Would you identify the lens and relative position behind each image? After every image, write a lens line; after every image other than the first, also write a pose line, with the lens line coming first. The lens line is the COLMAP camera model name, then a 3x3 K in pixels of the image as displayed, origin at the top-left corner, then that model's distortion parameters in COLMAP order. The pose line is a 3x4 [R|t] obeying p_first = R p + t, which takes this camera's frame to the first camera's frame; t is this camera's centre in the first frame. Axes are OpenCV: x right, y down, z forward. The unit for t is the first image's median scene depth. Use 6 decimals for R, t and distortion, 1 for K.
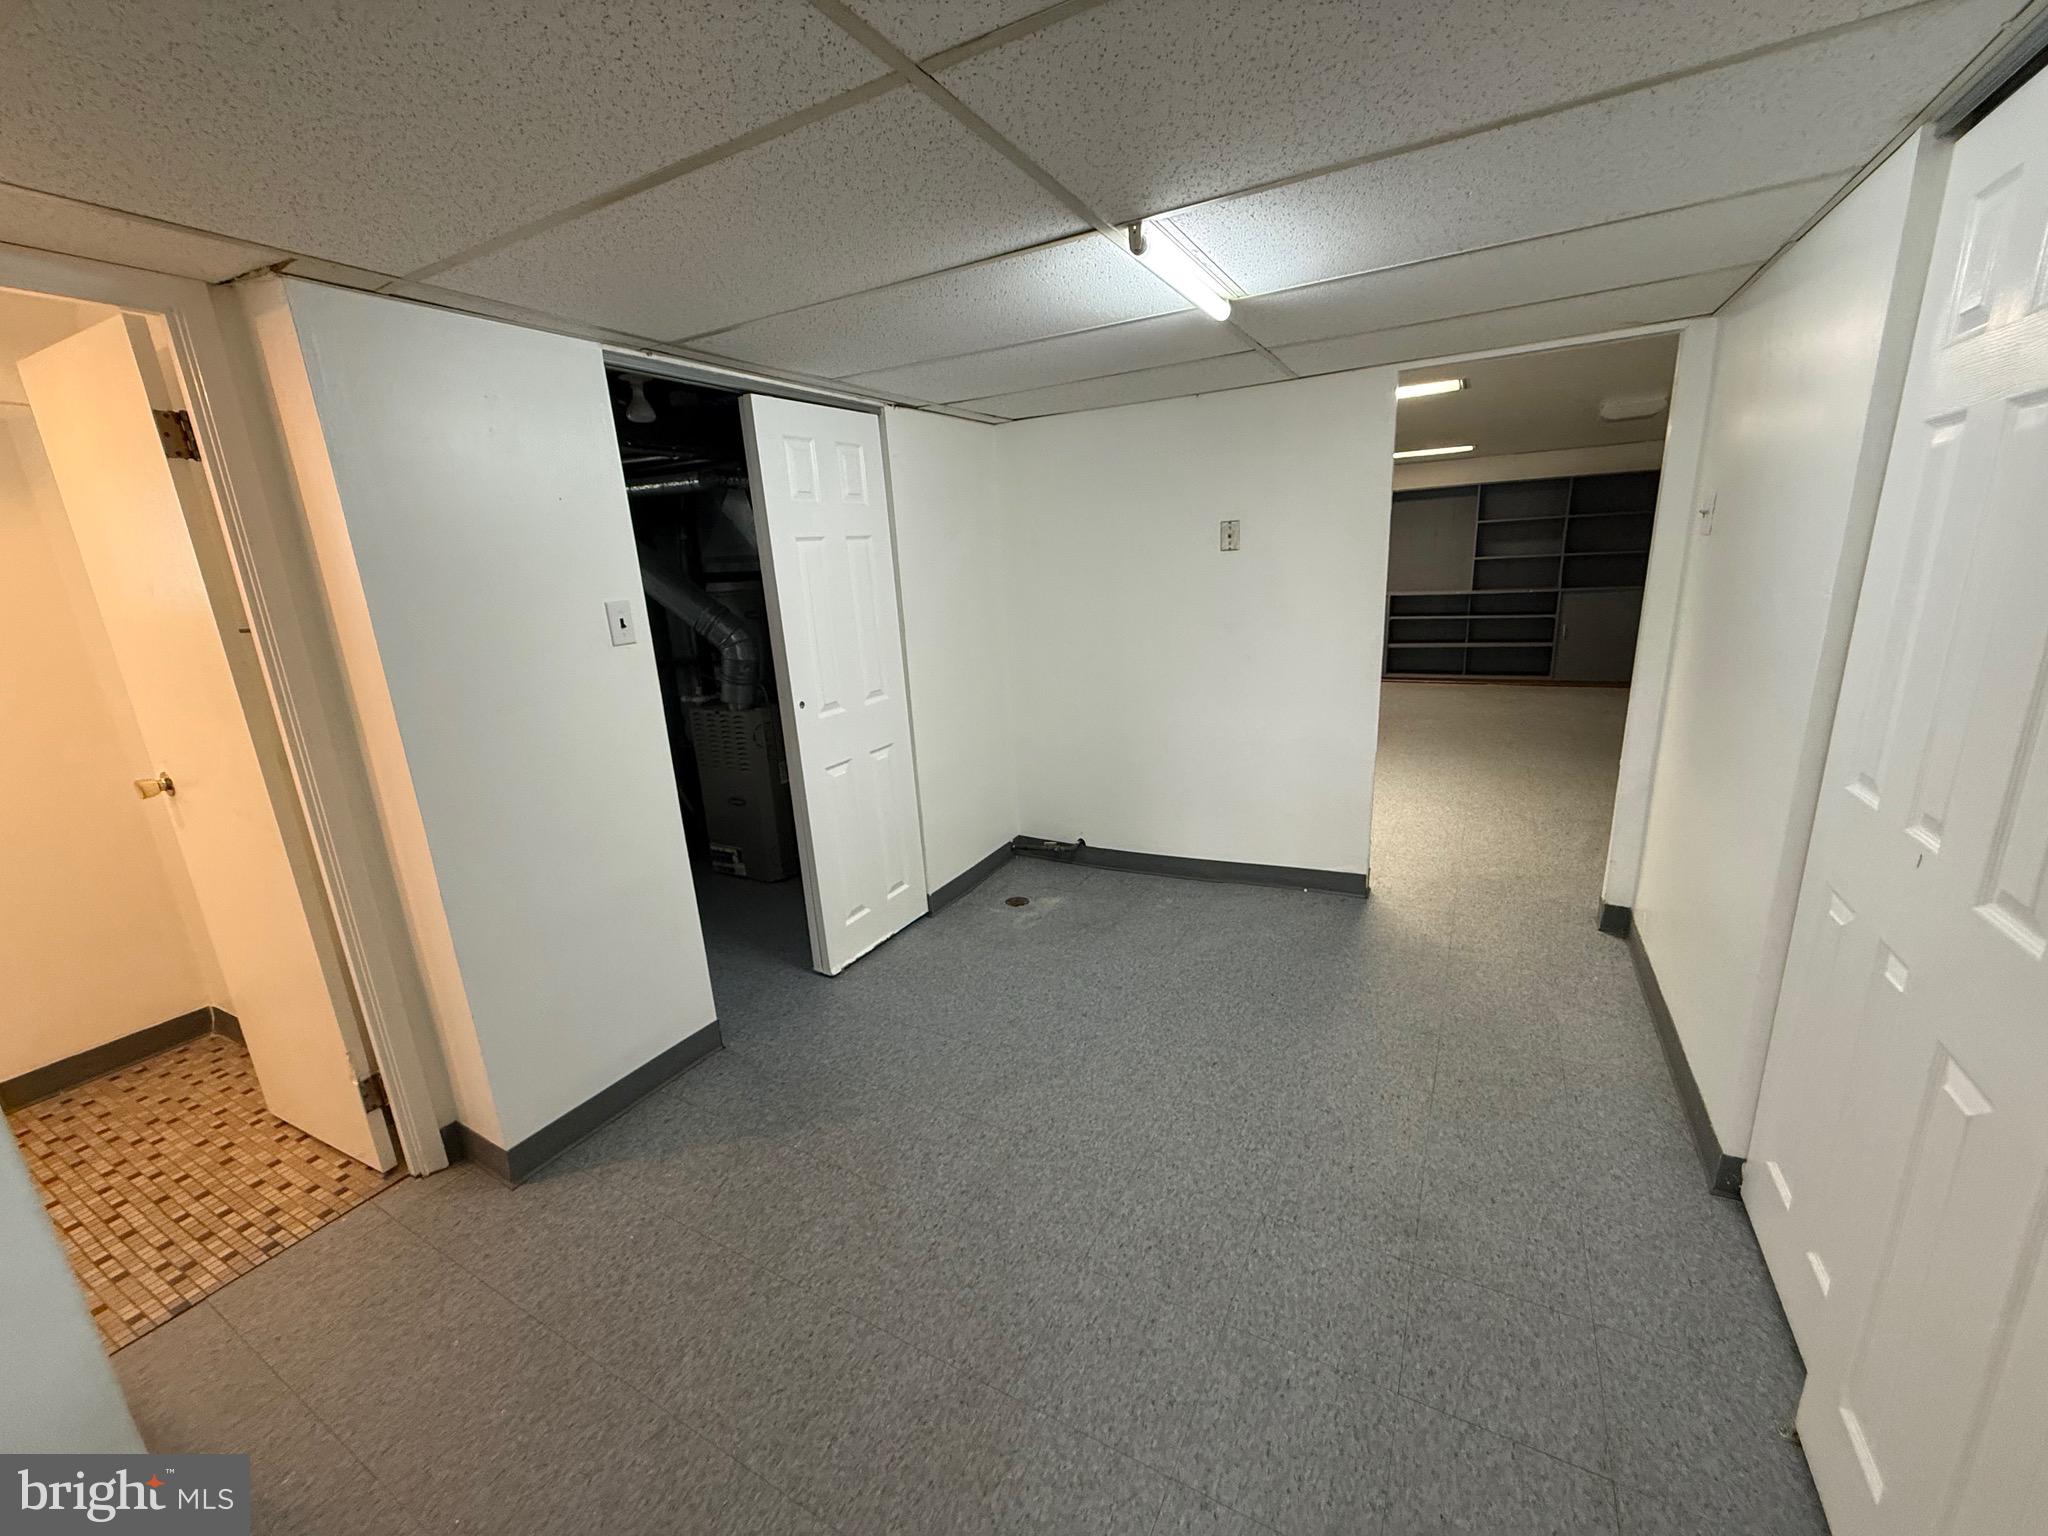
lens RADIAL K [[812.9, 0, 1010.8], [0, 812.9, 764.1], [0, 0, 1]] dist [-0.001632, -0.000126]
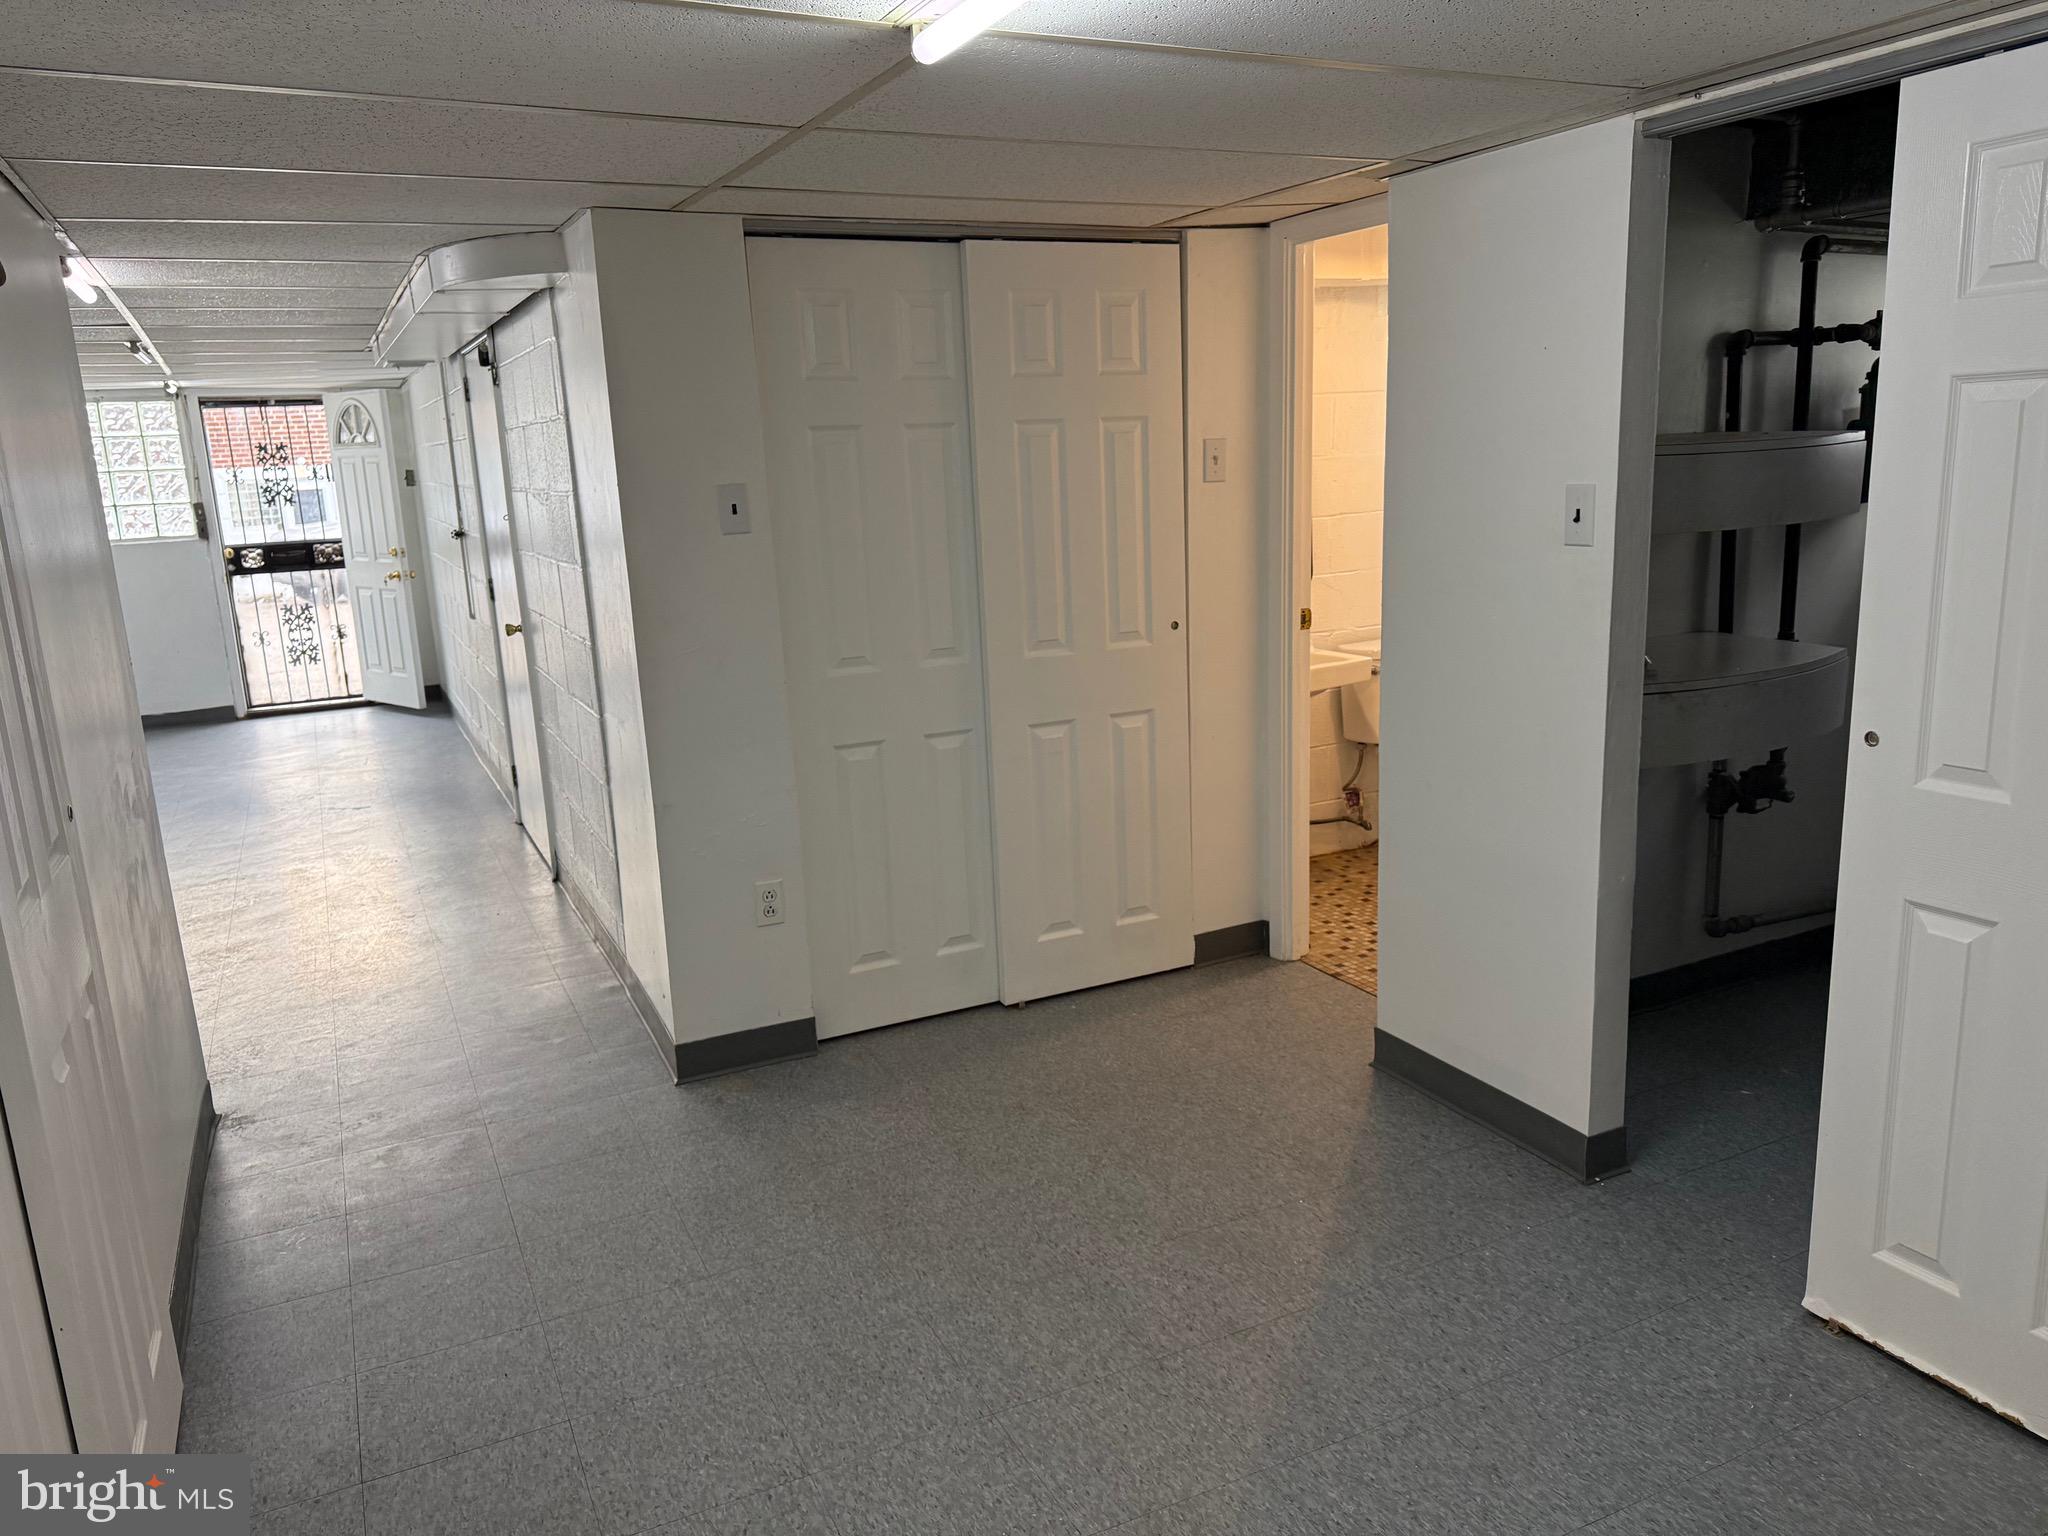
lens RADIAL K [[1441.9, 0, 1037.5], [0, 1441.9, 765.7], [0, 0, 1]] dist [0.024298, -0.035557]
pose [[-0.550946, 0.250202, -0.796152, 0.876862], [-0.136895, 0.913982, 0.381965, -0.407248], [0.823236, 0.319431, -0.469303, 1.321839]]
